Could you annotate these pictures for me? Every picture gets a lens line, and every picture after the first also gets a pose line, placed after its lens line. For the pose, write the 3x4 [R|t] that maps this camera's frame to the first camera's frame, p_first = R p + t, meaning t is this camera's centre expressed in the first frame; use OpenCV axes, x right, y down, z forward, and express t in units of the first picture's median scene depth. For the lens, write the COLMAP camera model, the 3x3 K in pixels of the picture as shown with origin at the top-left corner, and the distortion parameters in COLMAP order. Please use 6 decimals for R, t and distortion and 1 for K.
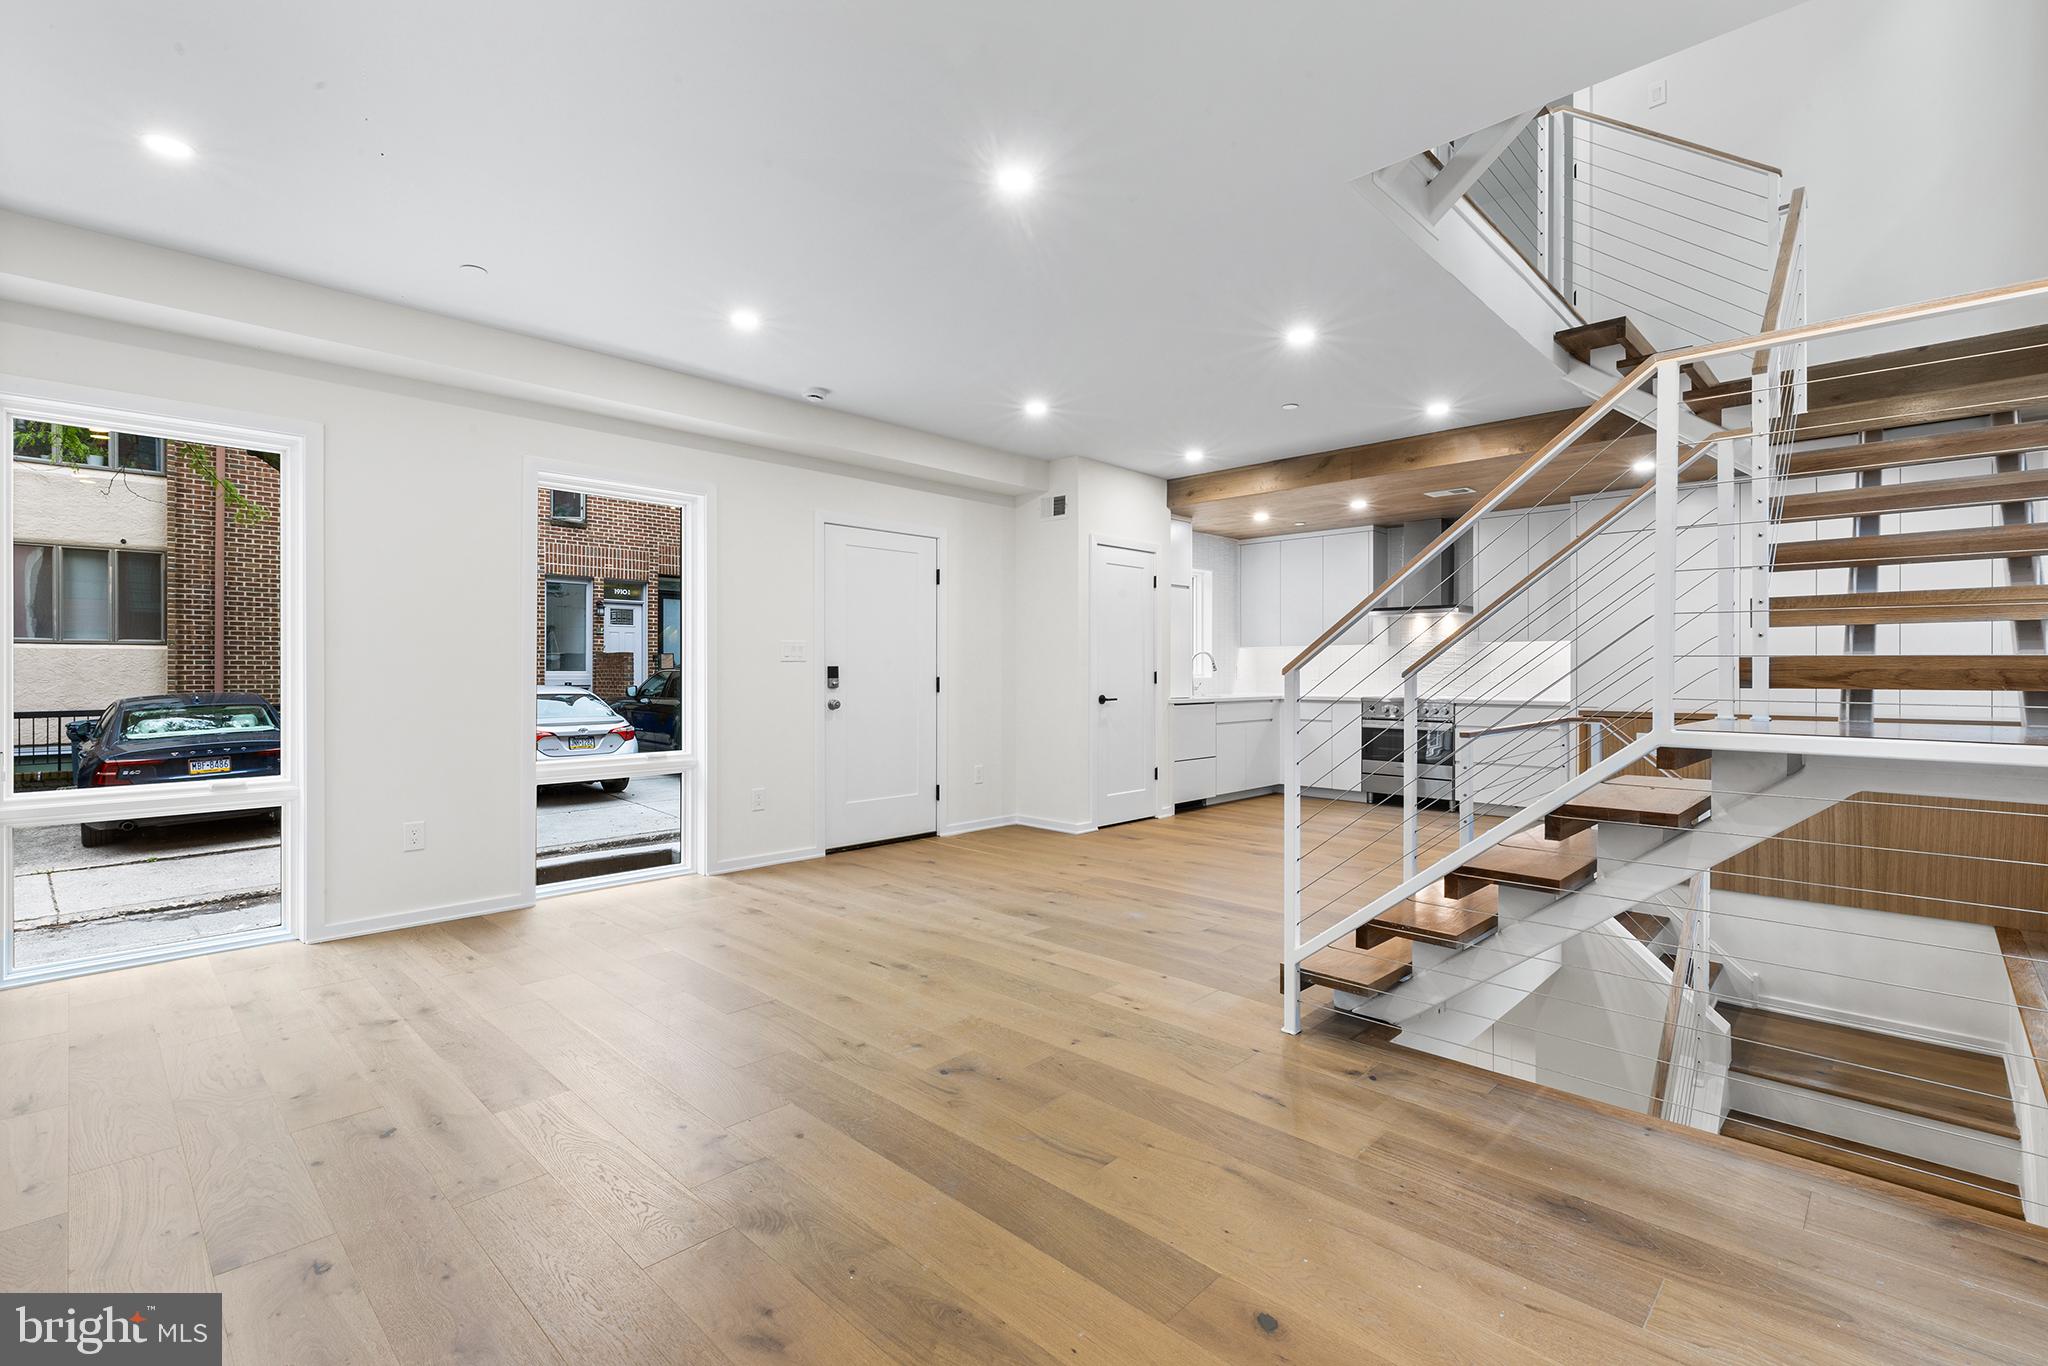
lens RADIAL K [[924.6, 0, 1007.5], [0, 924.6, 670.0], [0, 0, 1]] dist [0.008057, -0.001177]
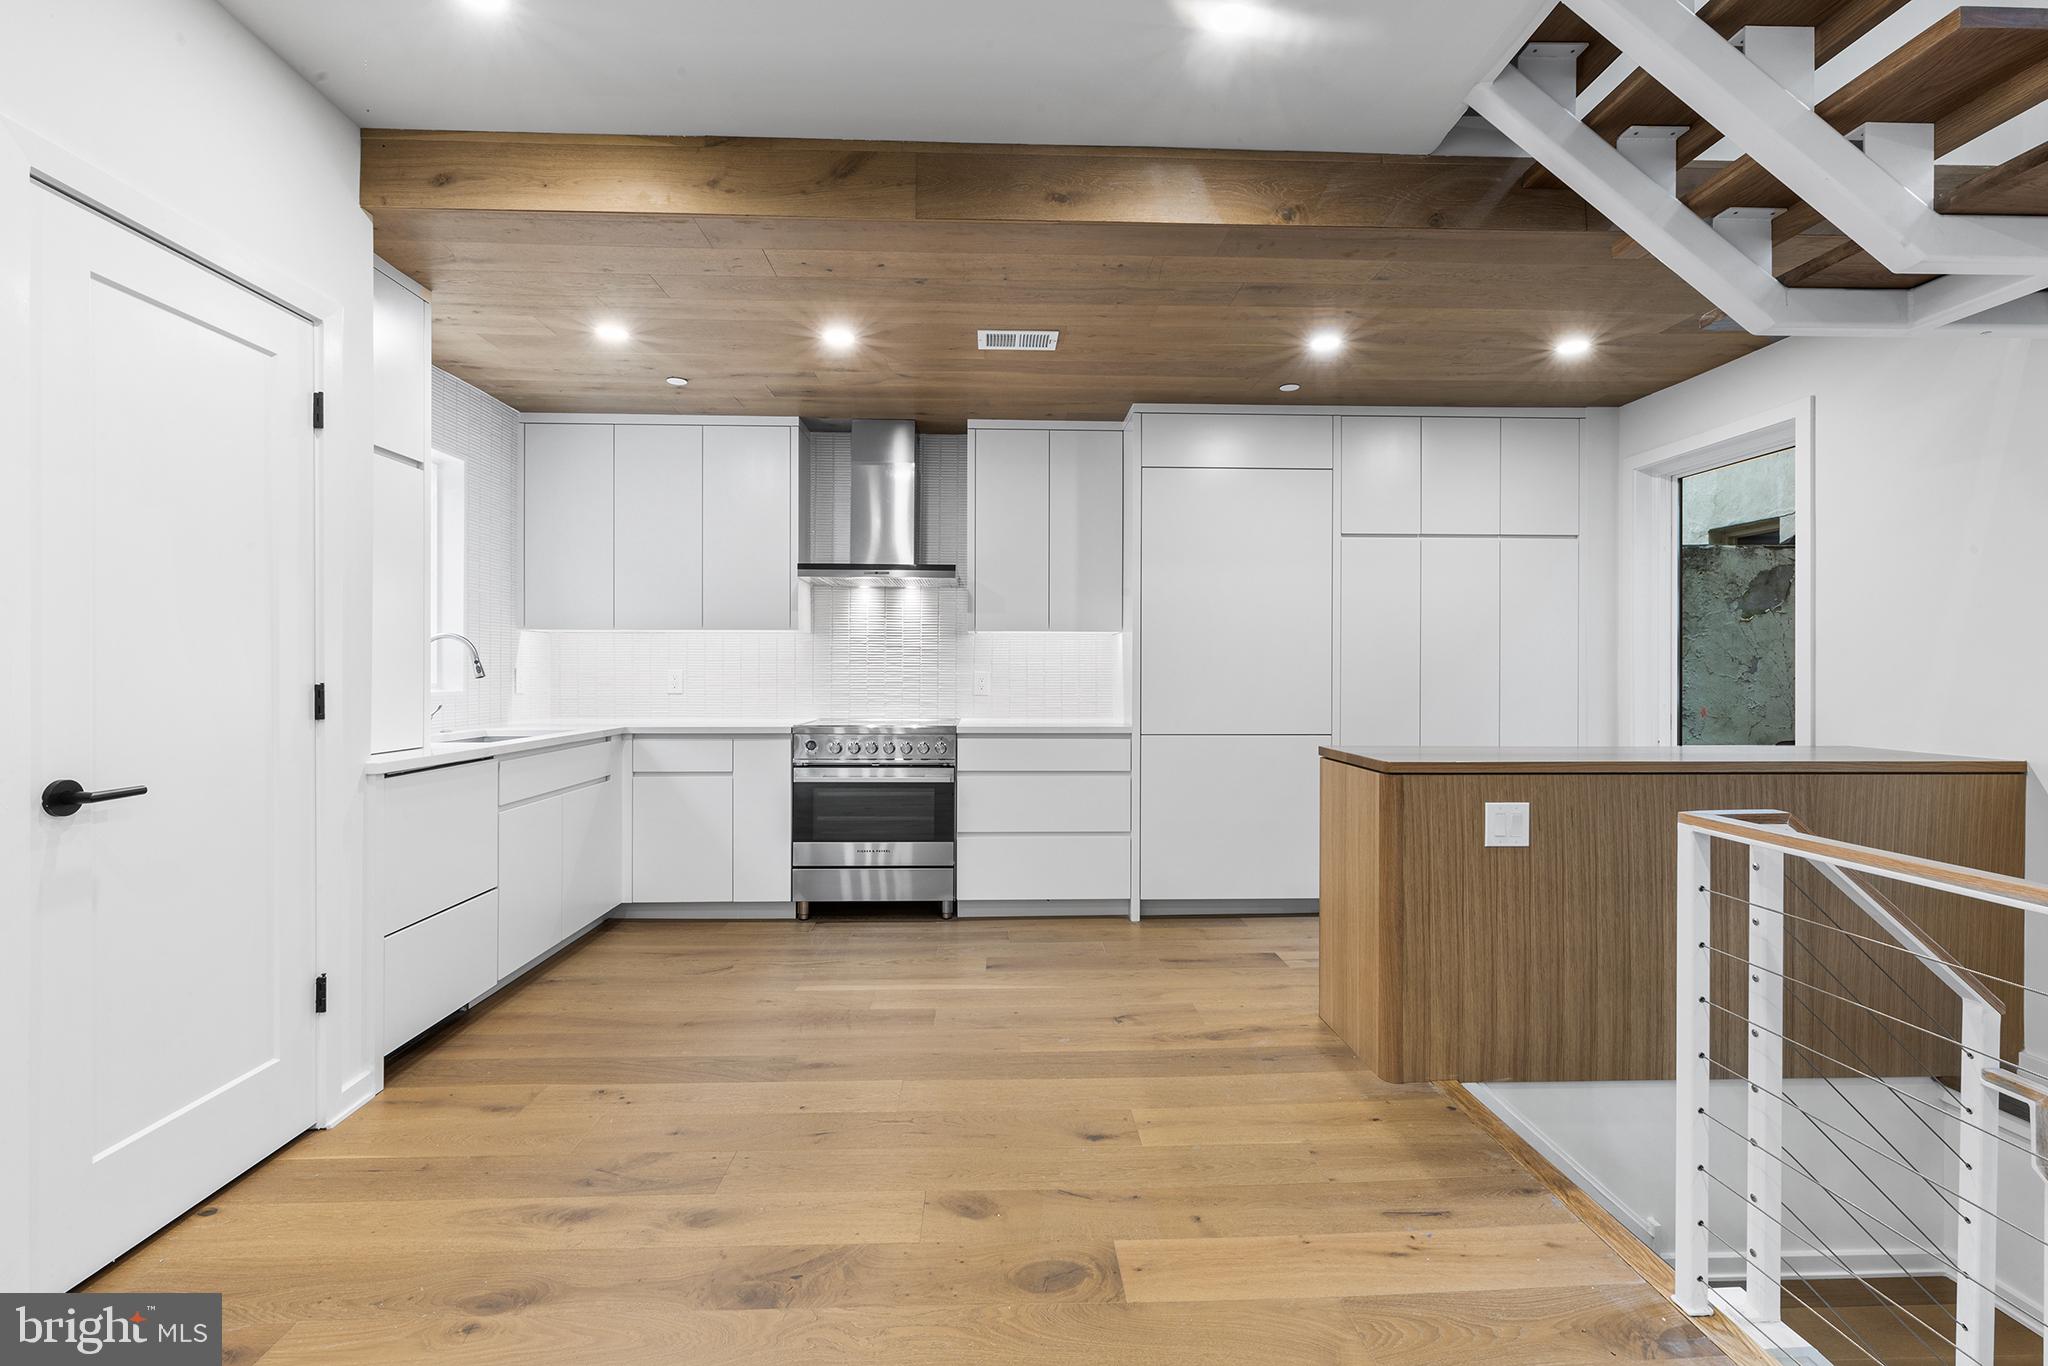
lens RADIAL K [[924.6, 0, 1027.6], [0, 924.6, 670.0], [0, 0, 1]] dist [0.008057, -0.001177]
pose [[0.677917, 0.002793, 0.735133, 0.095330], [-0.004132, 0.999991, 0.000011, -0.004717], [-0.735127, -0.003046, 0.677923, 0.640083]]
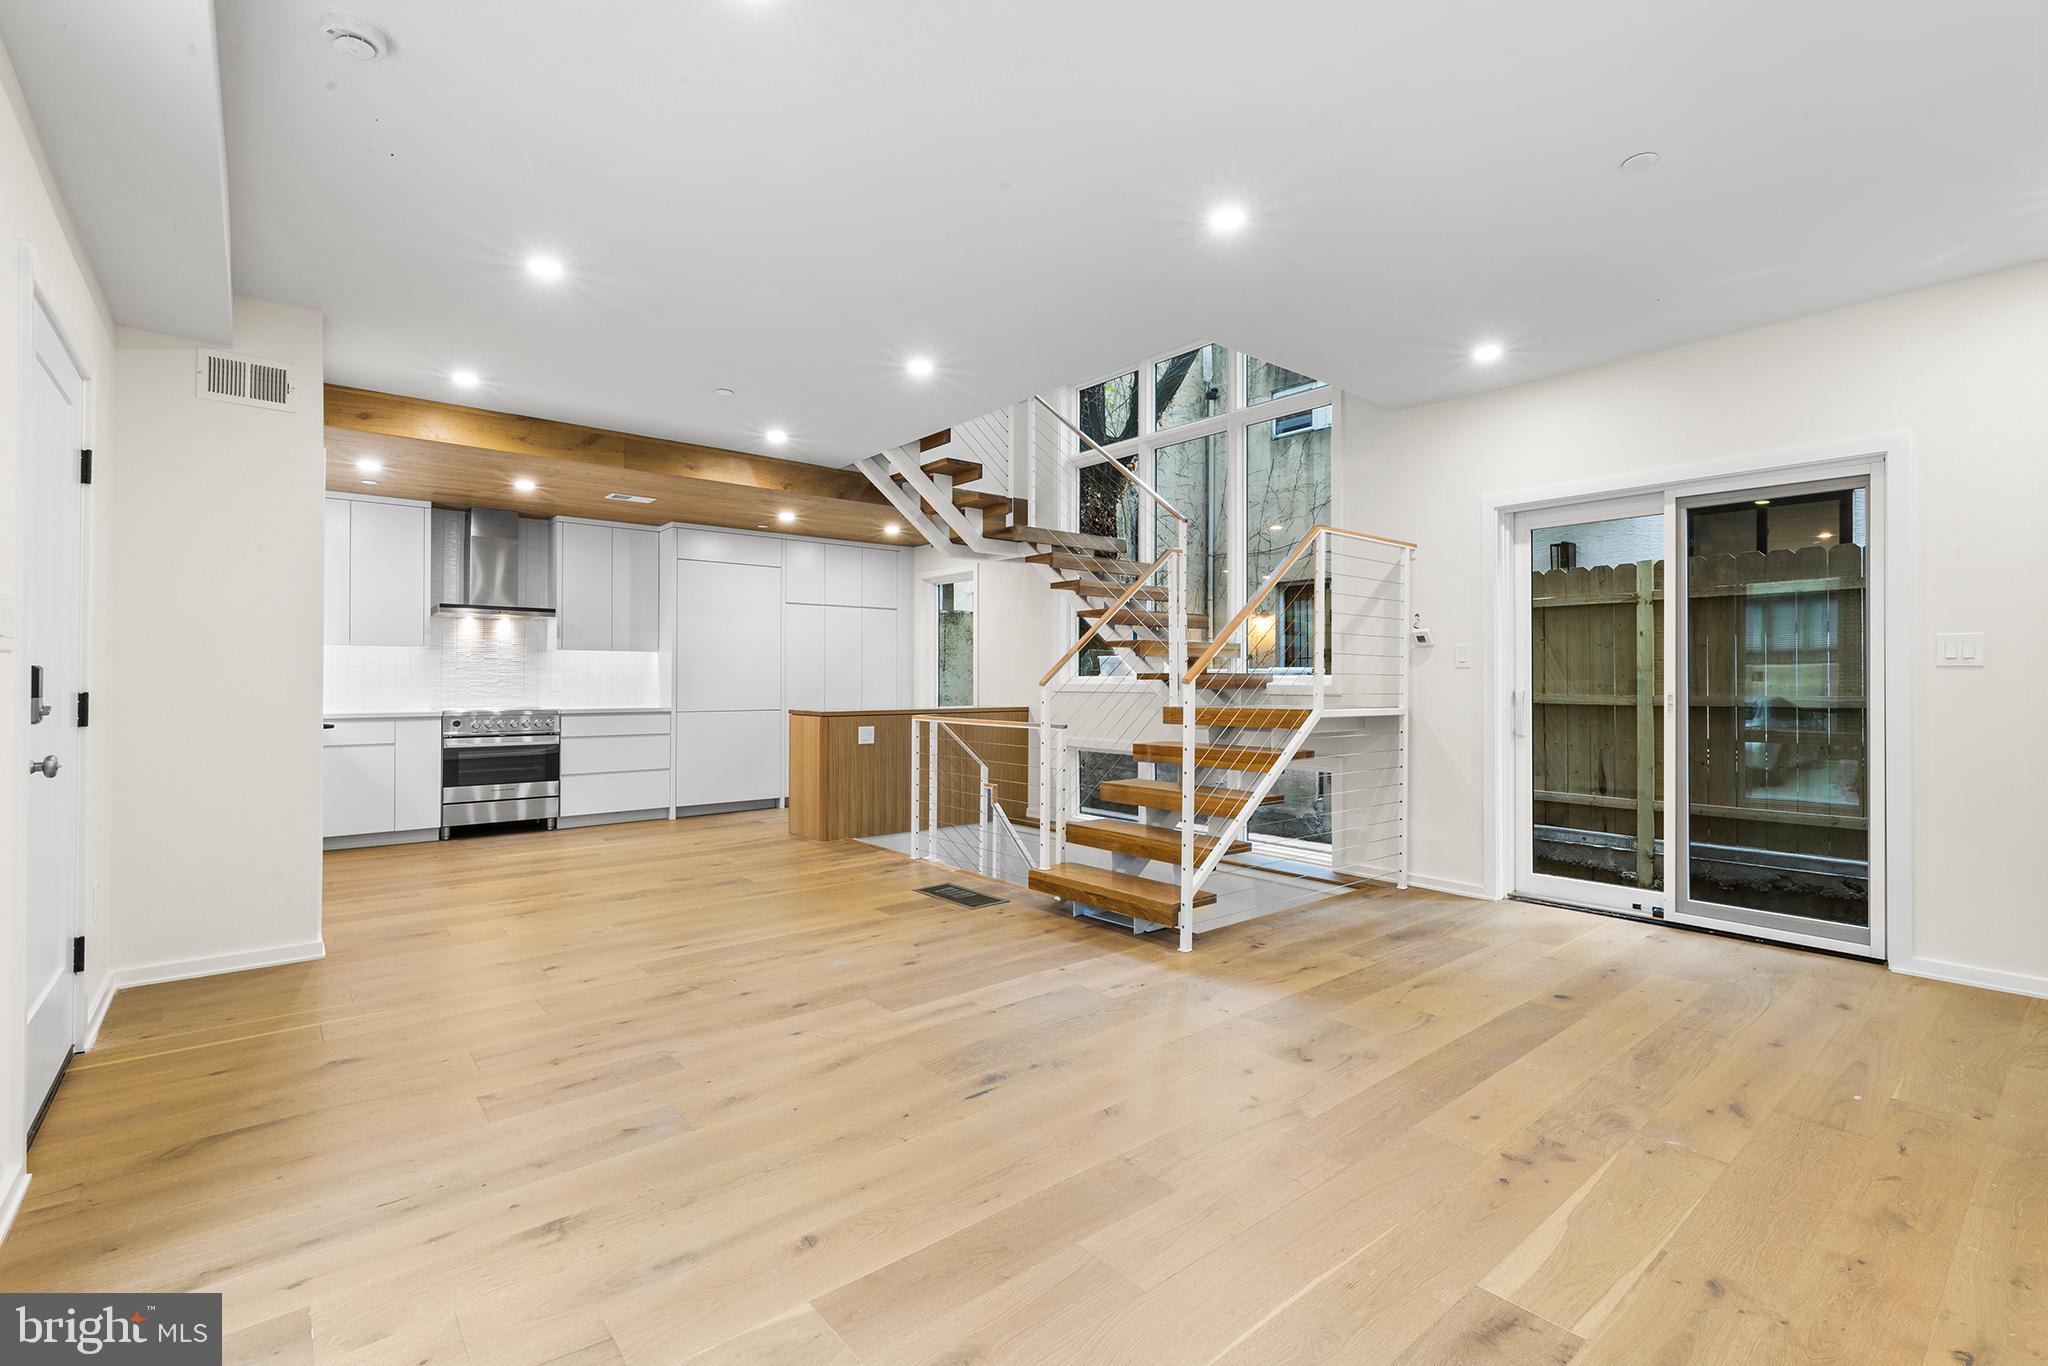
lens RADIAL K [[924.6, 0, 1027.6], [0, 924.6, 673.5], [0, 0, 1]] dist [0.008057, -0.001177]
pose [[0.086547, 0.007670, 0.996218, -0.465654], [-0.002691, 0.999969, -0.007465, 0.000560], [-0.996244, -0.002035, 0.086565, 0.495357]]
